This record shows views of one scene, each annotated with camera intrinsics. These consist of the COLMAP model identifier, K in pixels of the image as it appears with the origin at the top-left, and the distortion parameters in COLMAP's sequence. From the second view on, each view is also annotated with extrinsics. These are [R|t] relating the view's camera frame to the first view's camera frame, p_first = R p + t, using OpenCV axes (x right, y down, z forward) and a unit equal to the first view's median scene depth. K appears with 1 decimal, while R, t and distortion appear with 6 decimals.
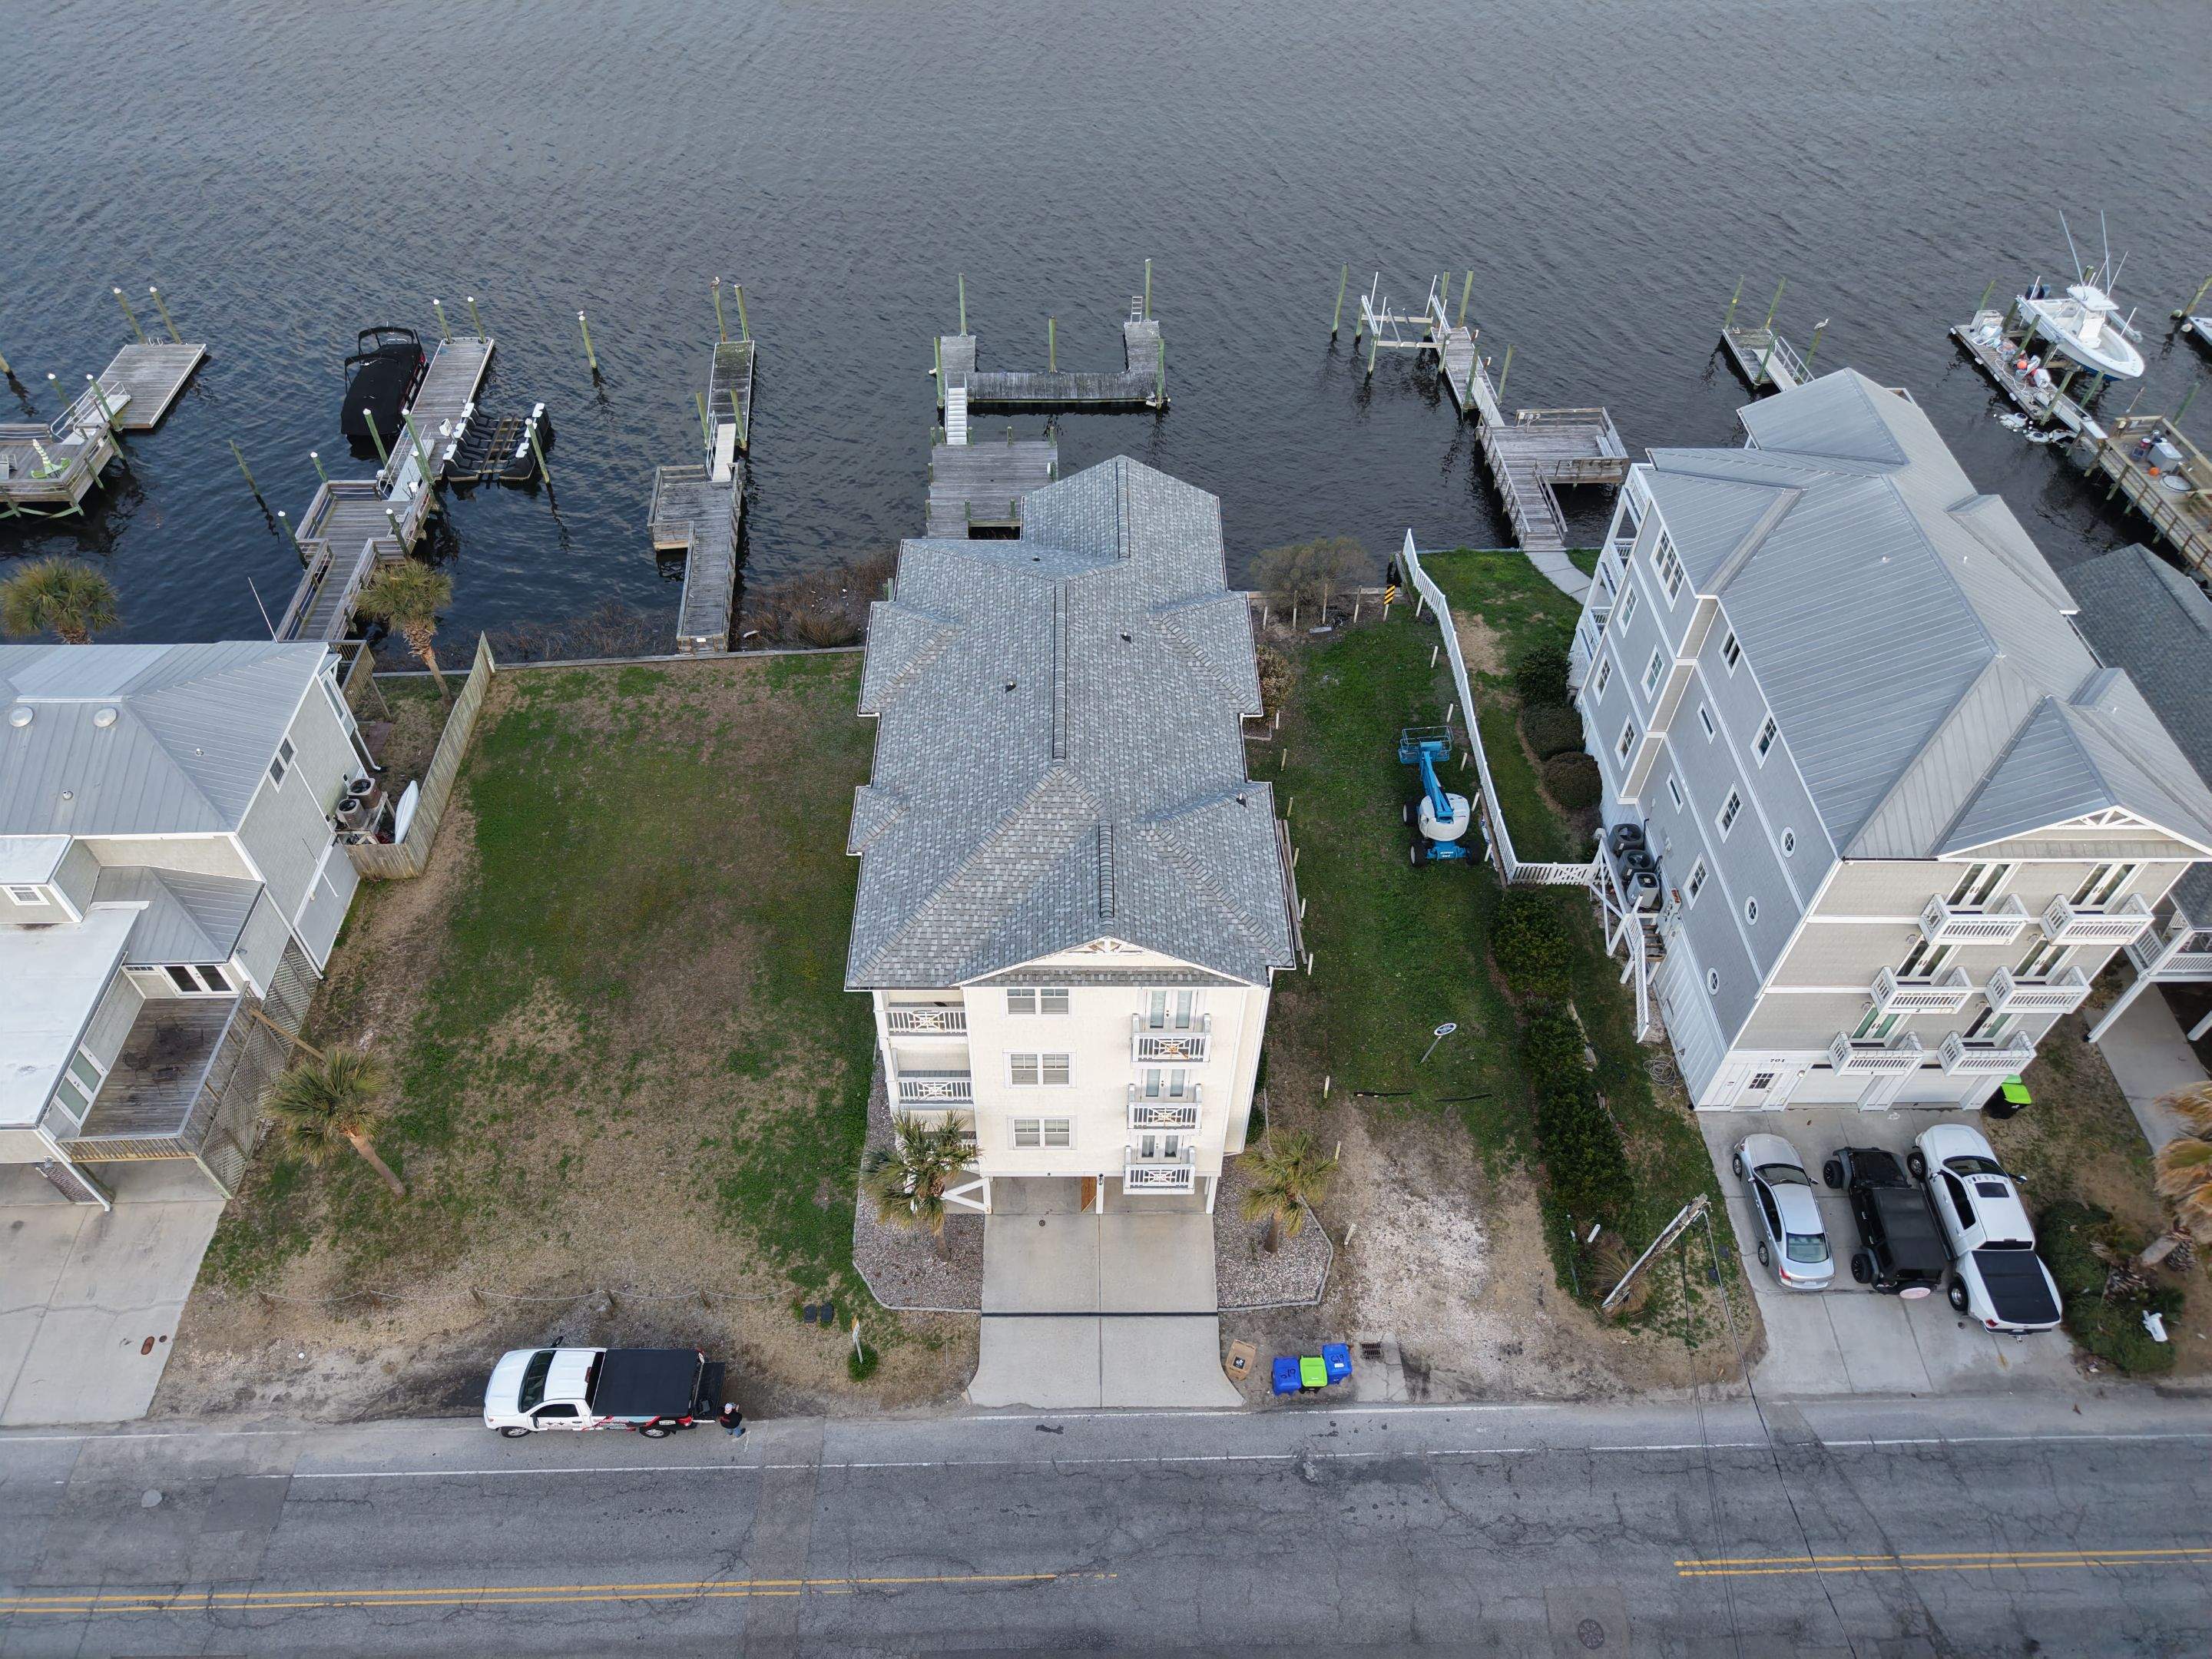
lens RADIAL K [[1506.5, 0, 1104.7], [0, 1506.5, 811.2], [0, 0, 1]] dist [0.040990, -0.056235]
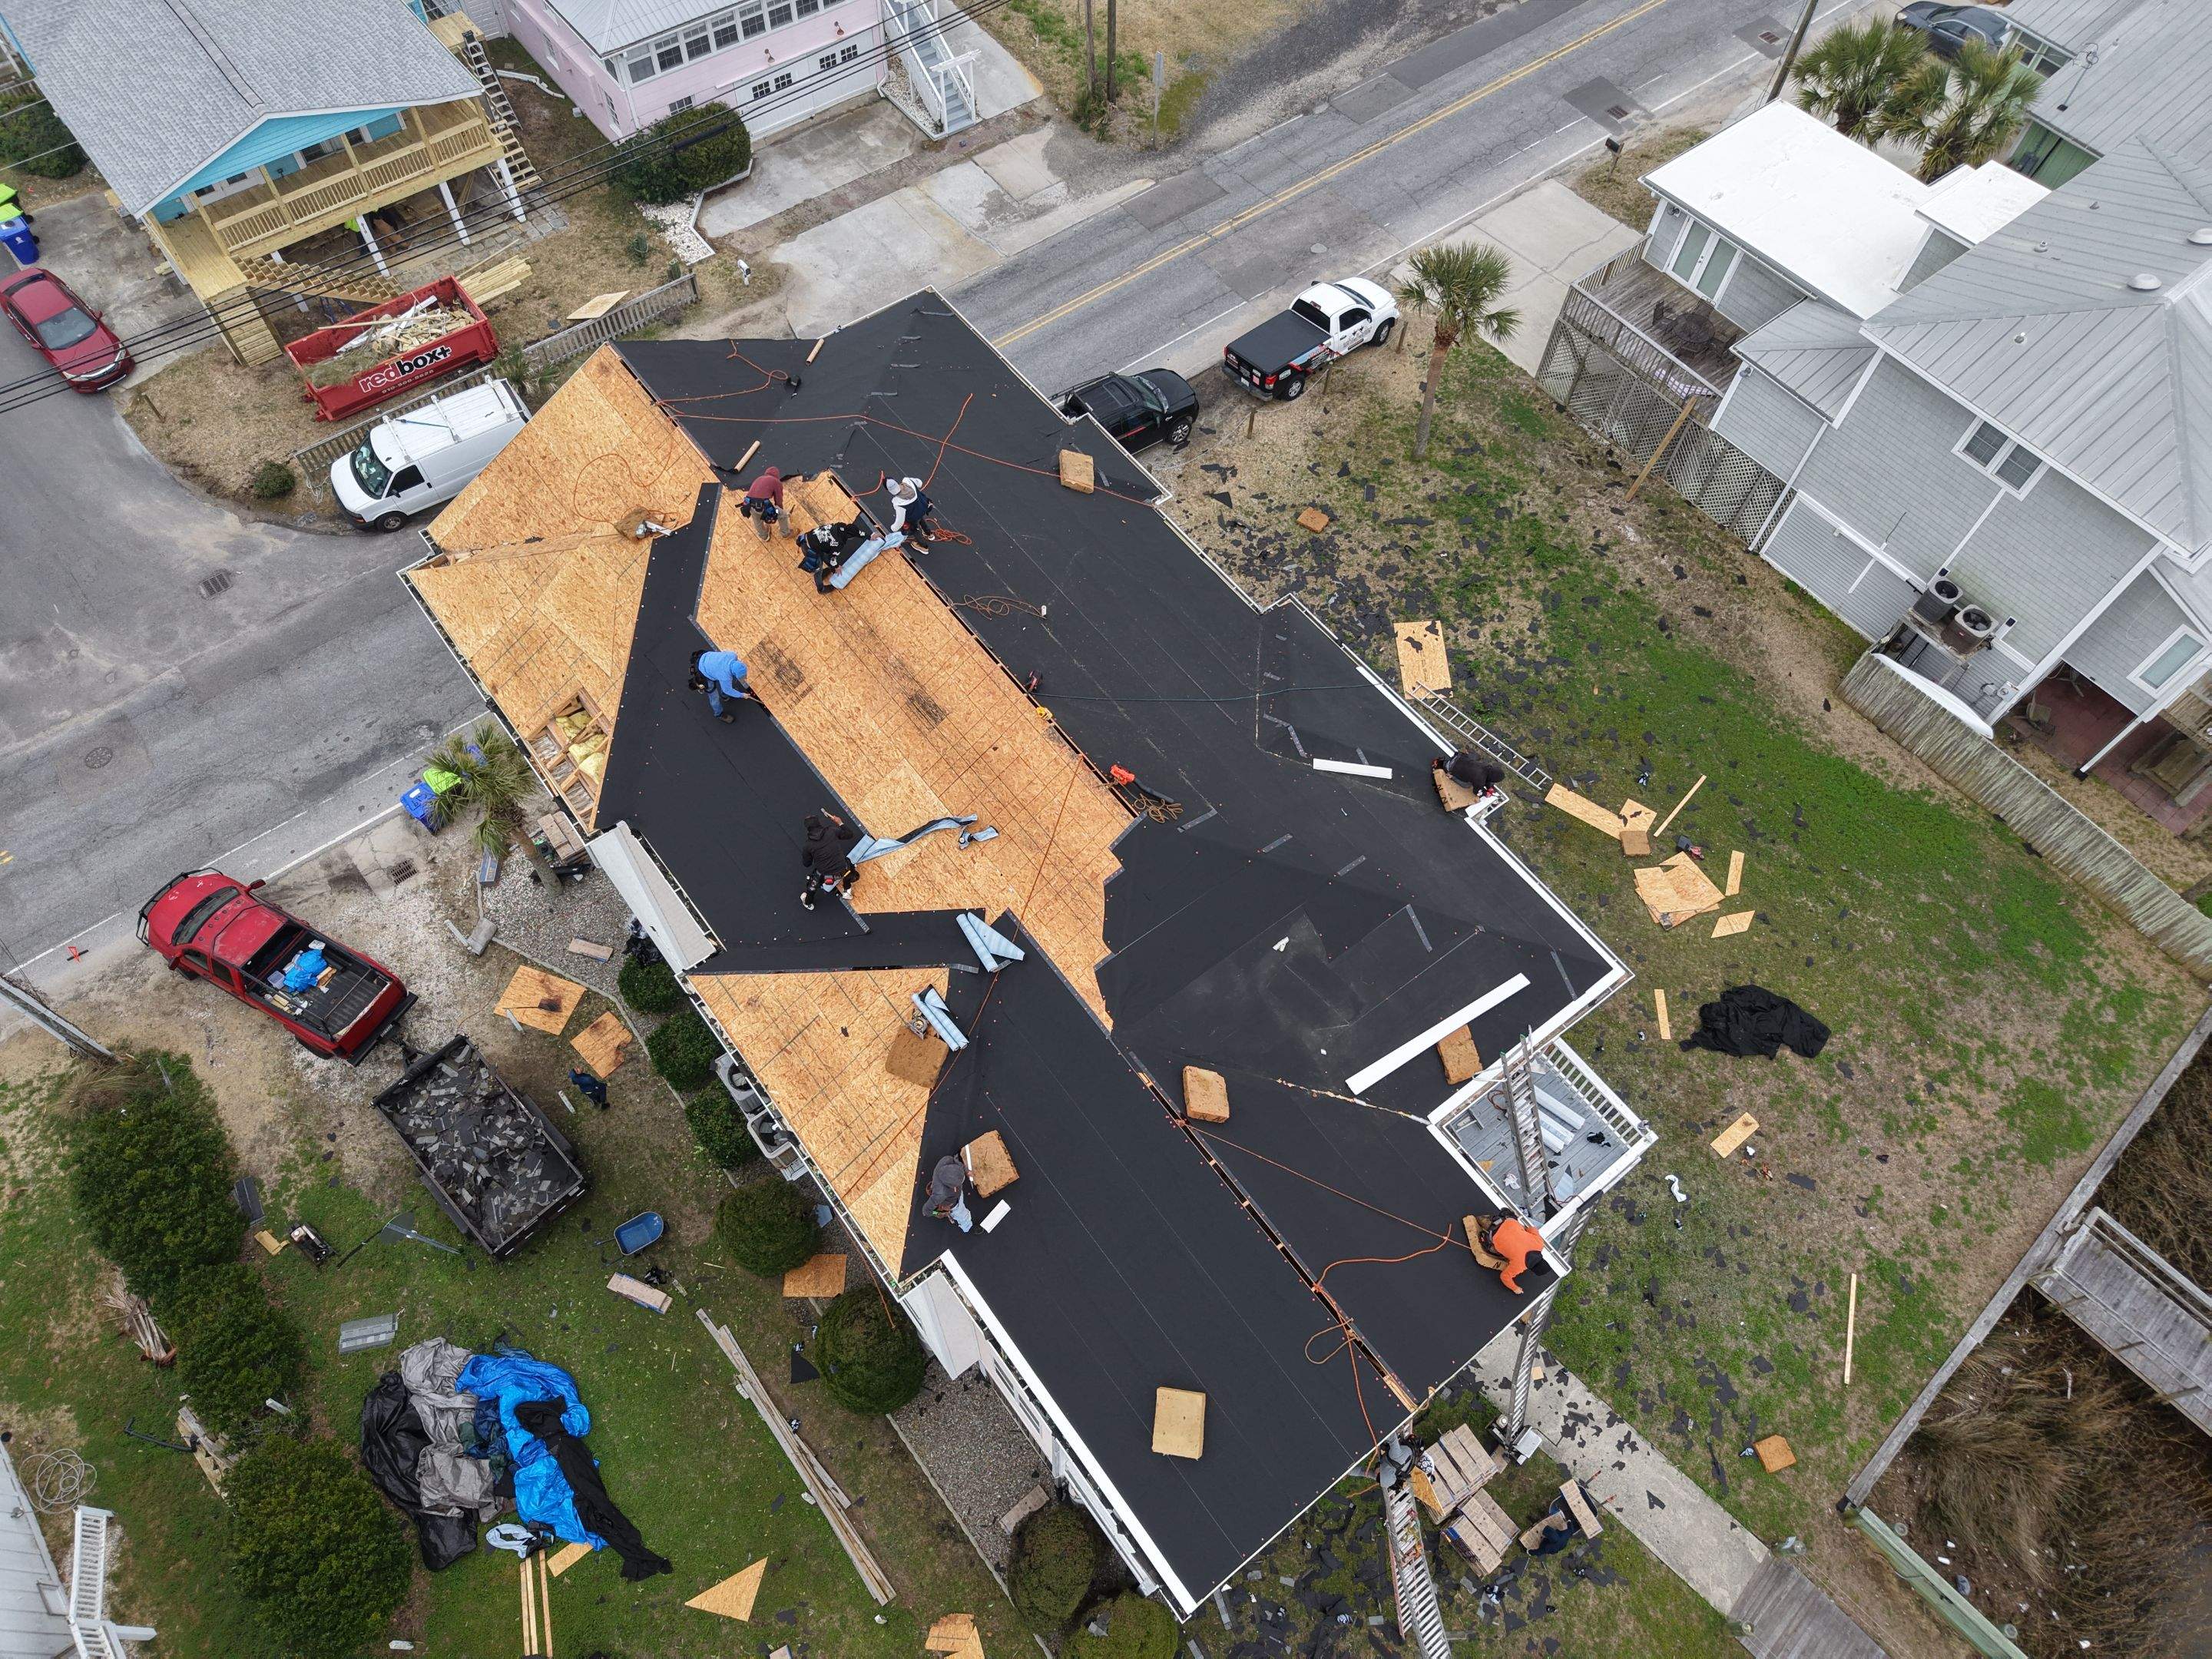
lens RADIAL K [[1487.3, 0, 1106.0], [0, 1487.3, 829.5], [0, 0, 1]] dist [0.014676, -0.005648]
pose [[-0.798734, 0.499269, -0.335789, 0.118758], [-0.468328, -0.165510, 0.867914, -0.485531], [0.377746, 0.850492, 0.366020, 0.747082]]
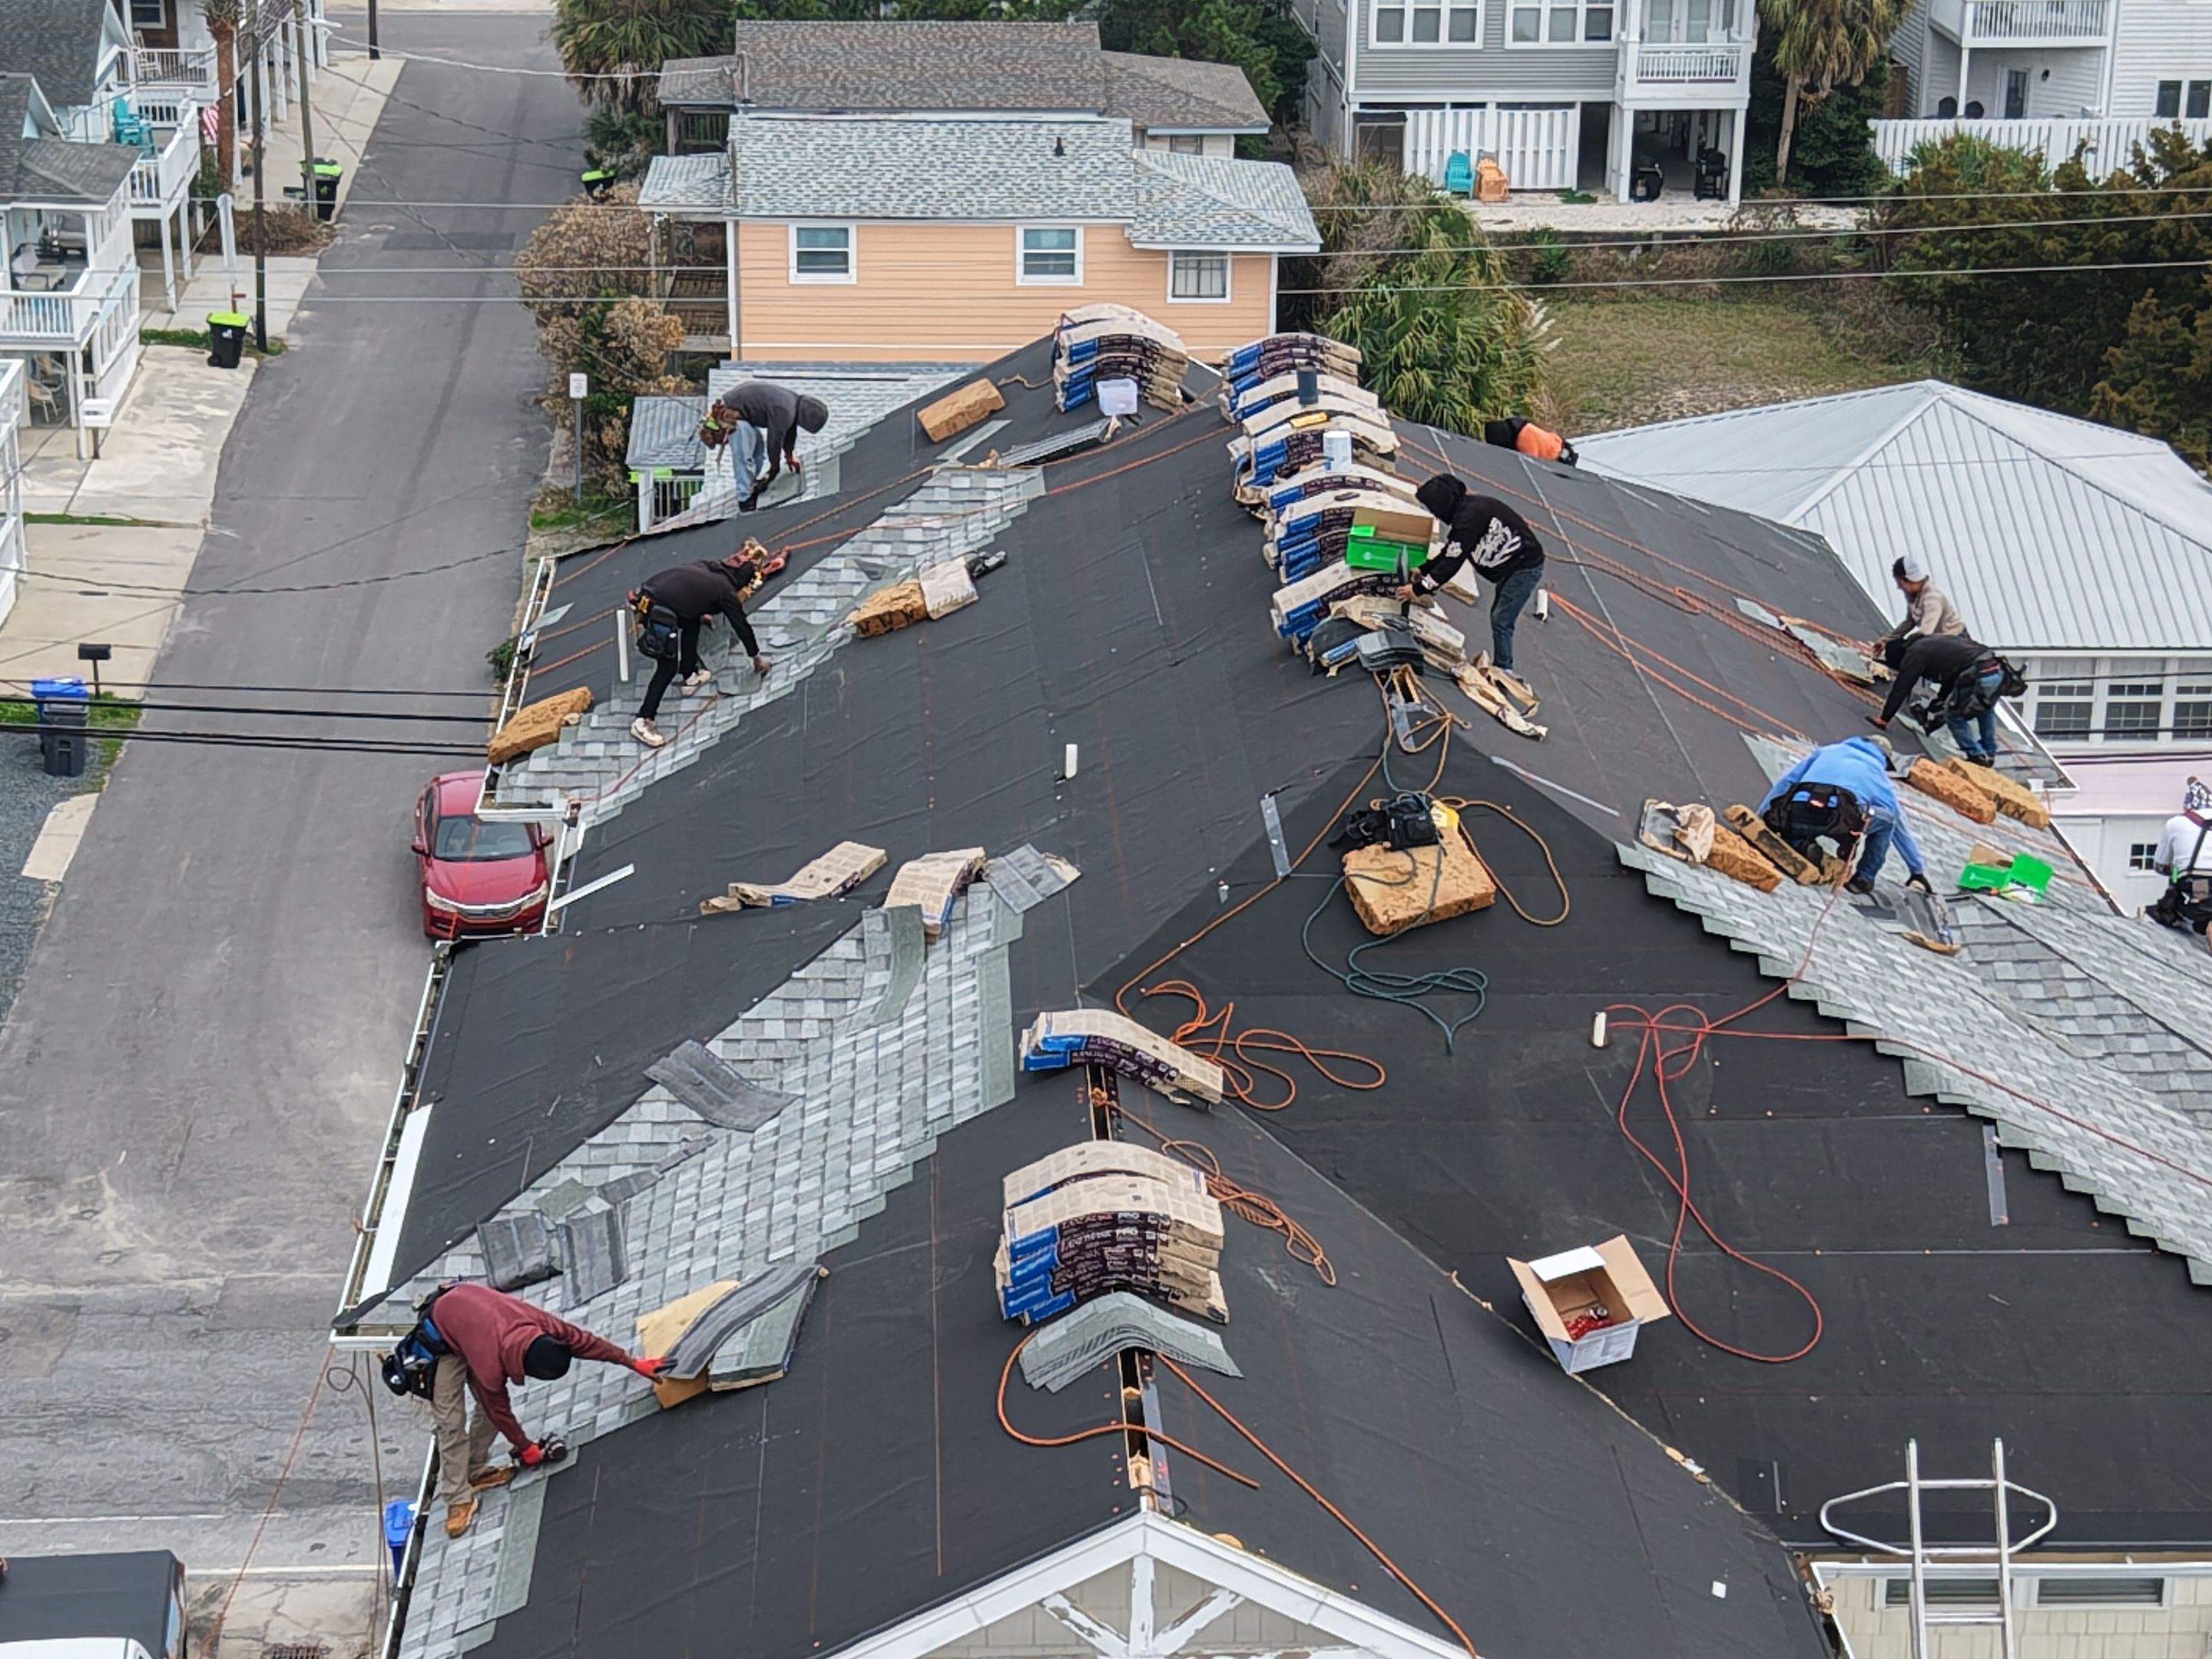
lens RADIAL K [[4257.2, 0, 1099.0], [0, 4257.2, 842.9], [0, 0, 1]] dist [0.165701, -0.554593]
pose [[-0.998922, -0.017082, -0.043152, 0.031780], [-0.046388, 0.396213, 0.916986, -0.580089], [0.001434, 0.918000, -0.396578, 1.105305]]
